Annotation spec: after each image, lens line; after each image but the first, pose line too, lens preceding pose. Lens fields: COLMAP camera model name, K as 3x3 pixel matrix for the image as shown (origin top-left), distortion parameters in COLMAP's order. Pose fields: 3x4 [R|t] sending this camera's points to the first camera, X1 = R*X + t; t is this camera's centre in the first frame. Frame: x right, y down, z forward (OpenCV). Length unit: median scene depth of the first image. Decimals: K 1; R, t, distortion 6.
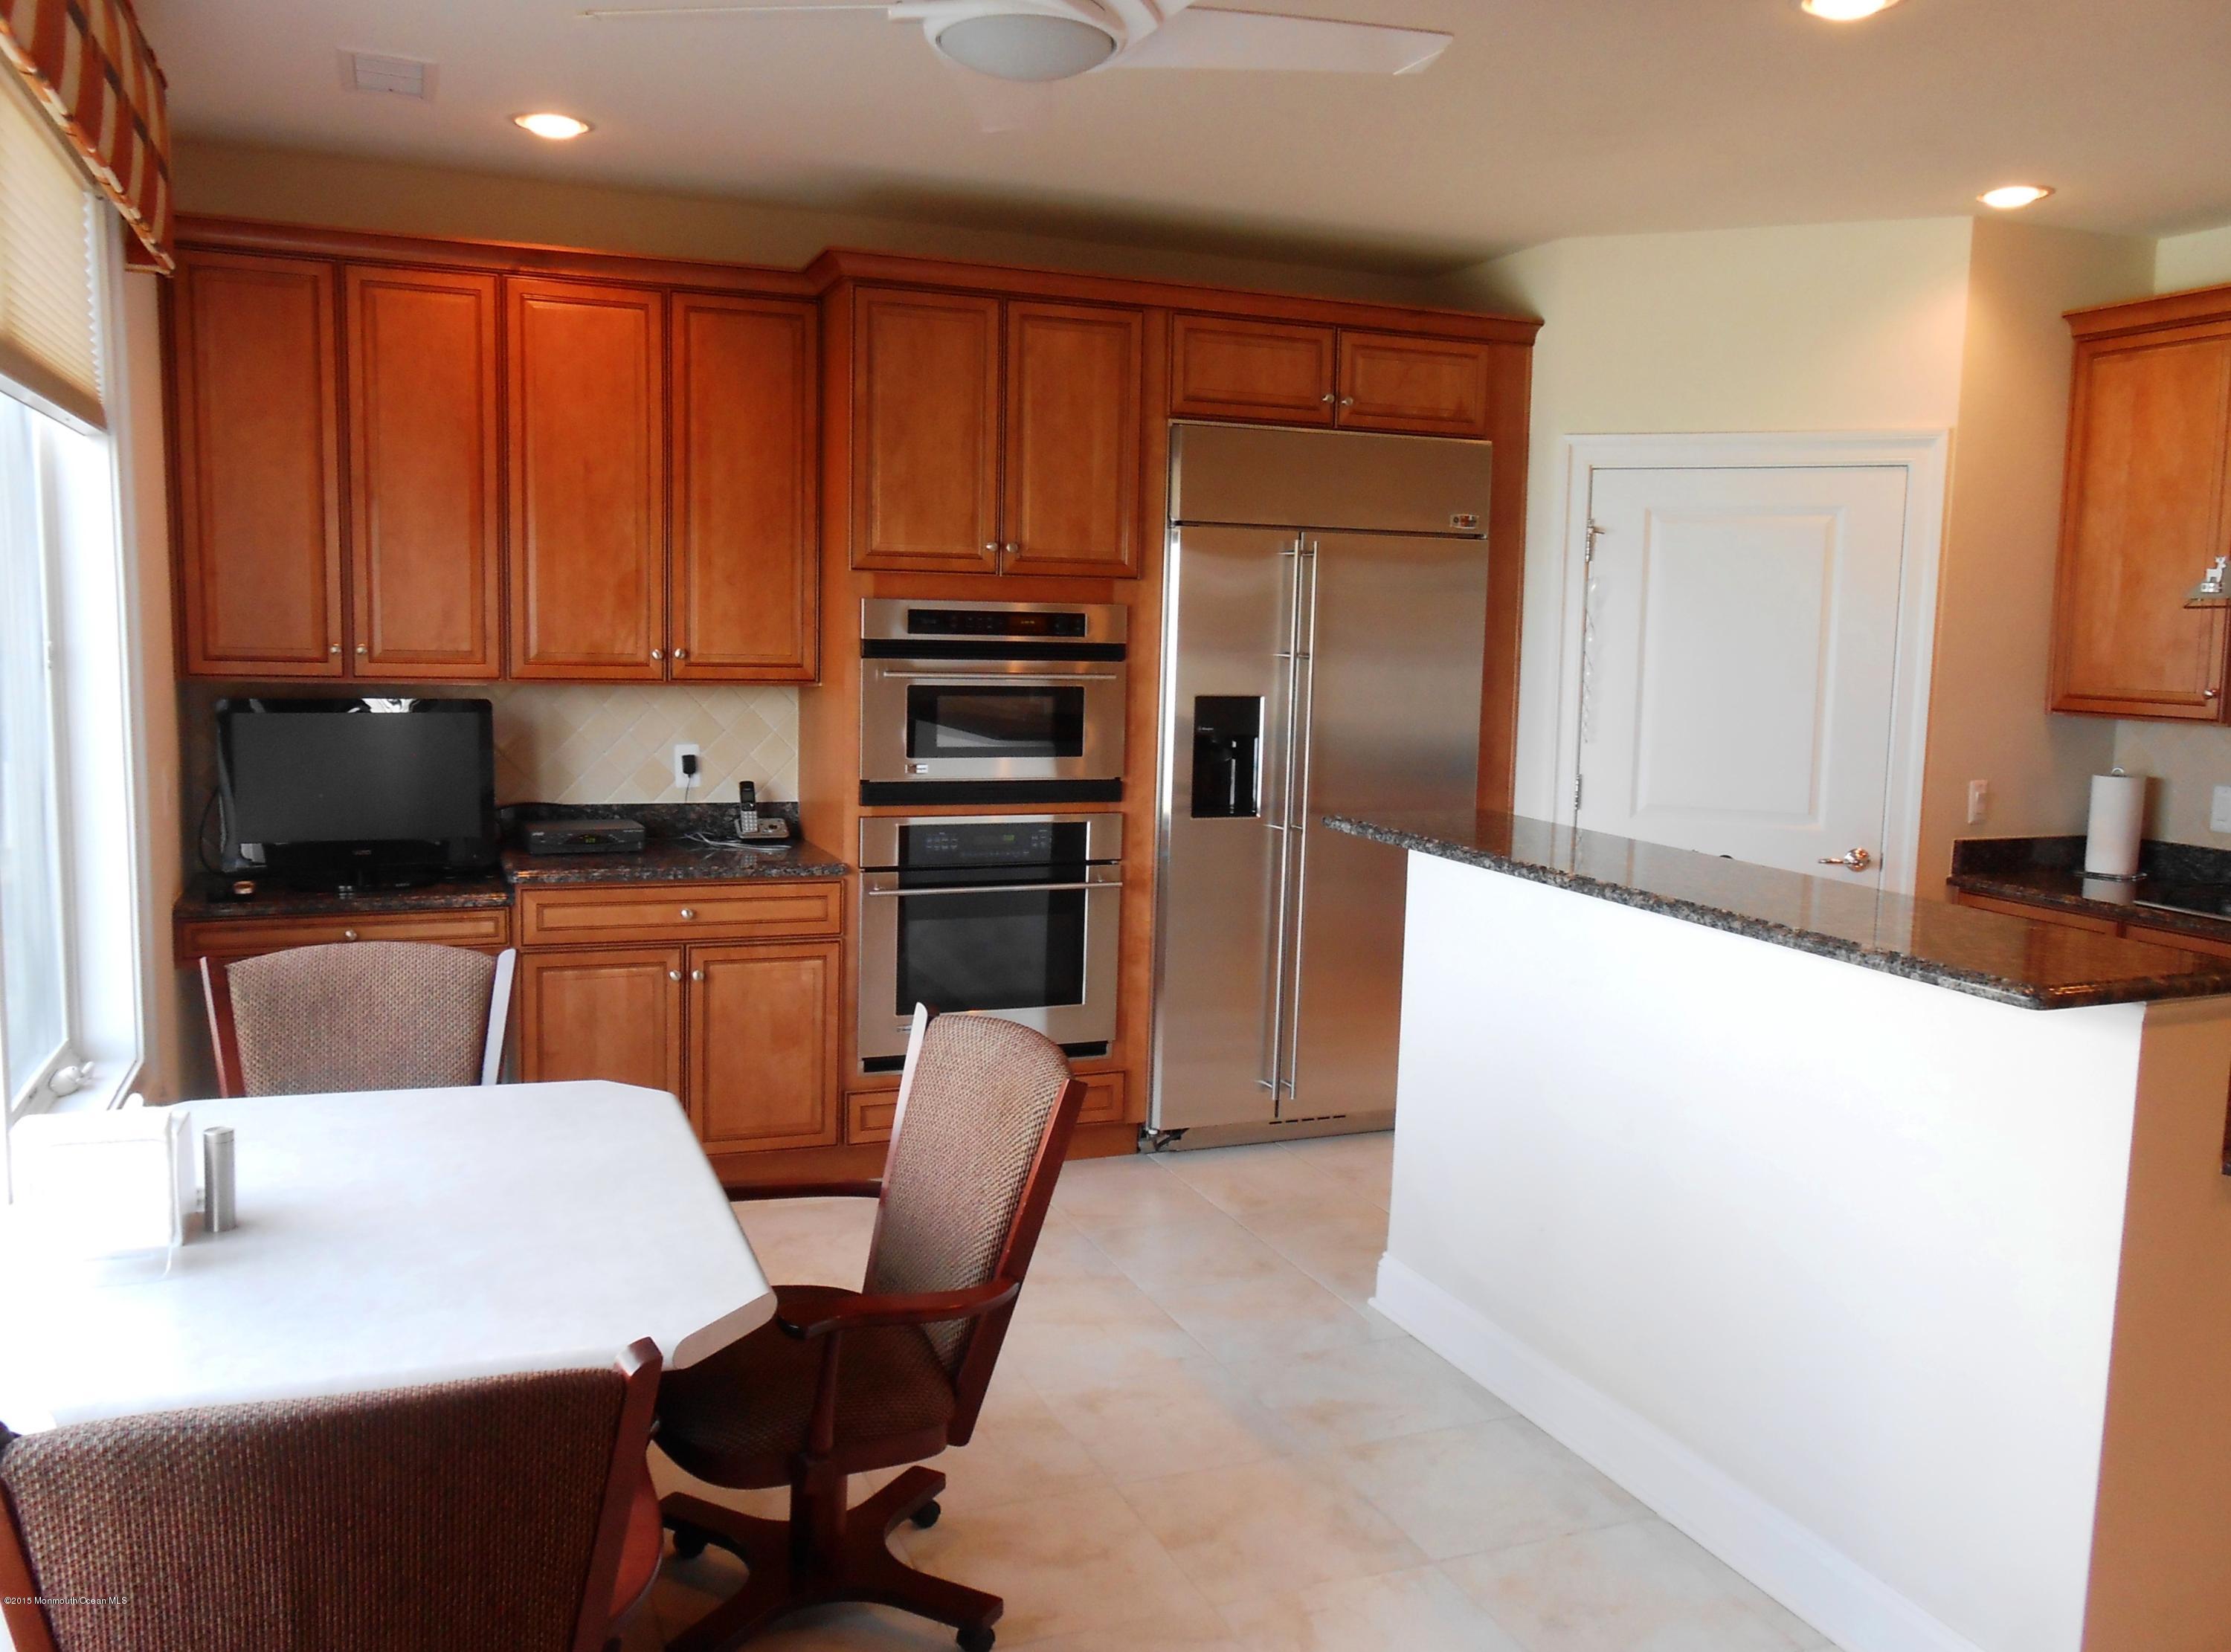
lens RADIAL K [[1769.2, 0, 1115.5], [0, 1769.2, 826.0], [0, 0, 1]] dist [-0.001984, -0.001156]
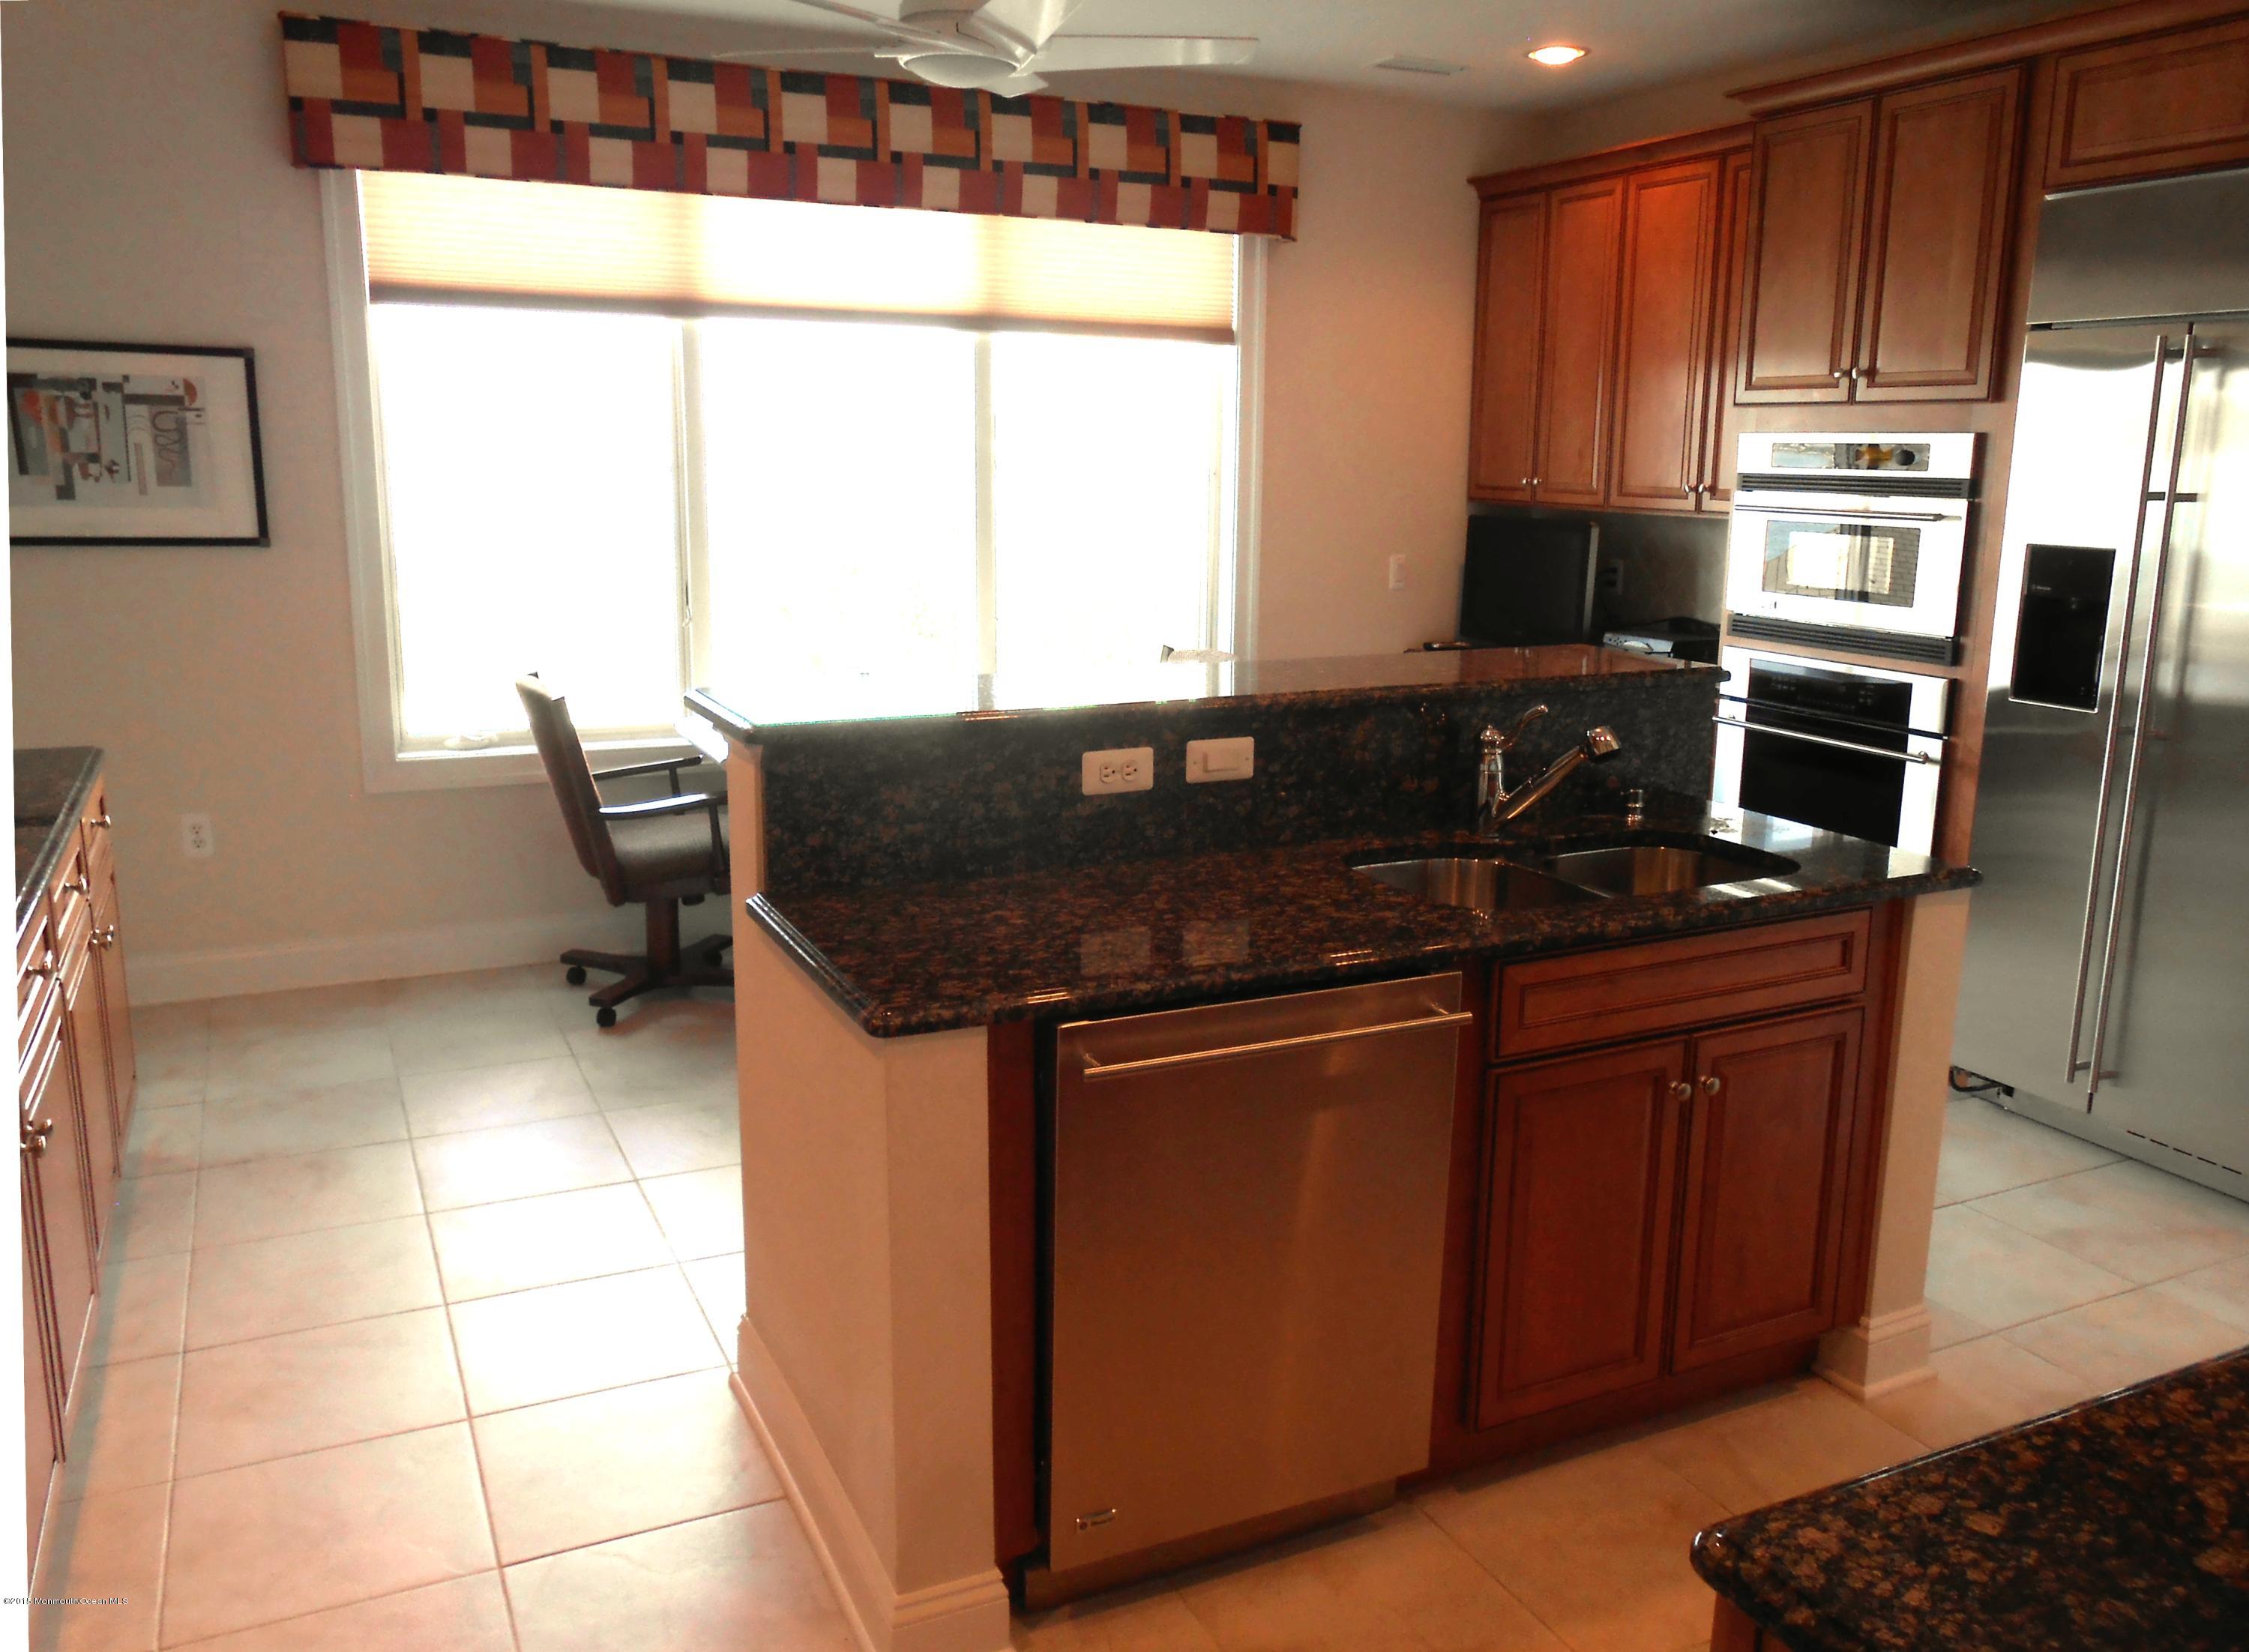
lens RADIAL K [[1802.4, 0, 1162.2], [0, 1802.4, 822.5], [0, 0, 1]] dist [-0.014026, 0.038108]
pose [[0.082577, 0.181933, -0.979837, 0.864108], [-0.116504, 0.978216, 0.171814, -0.046285], [0.989751, 0.099967, 0.101974, 0.561512]]
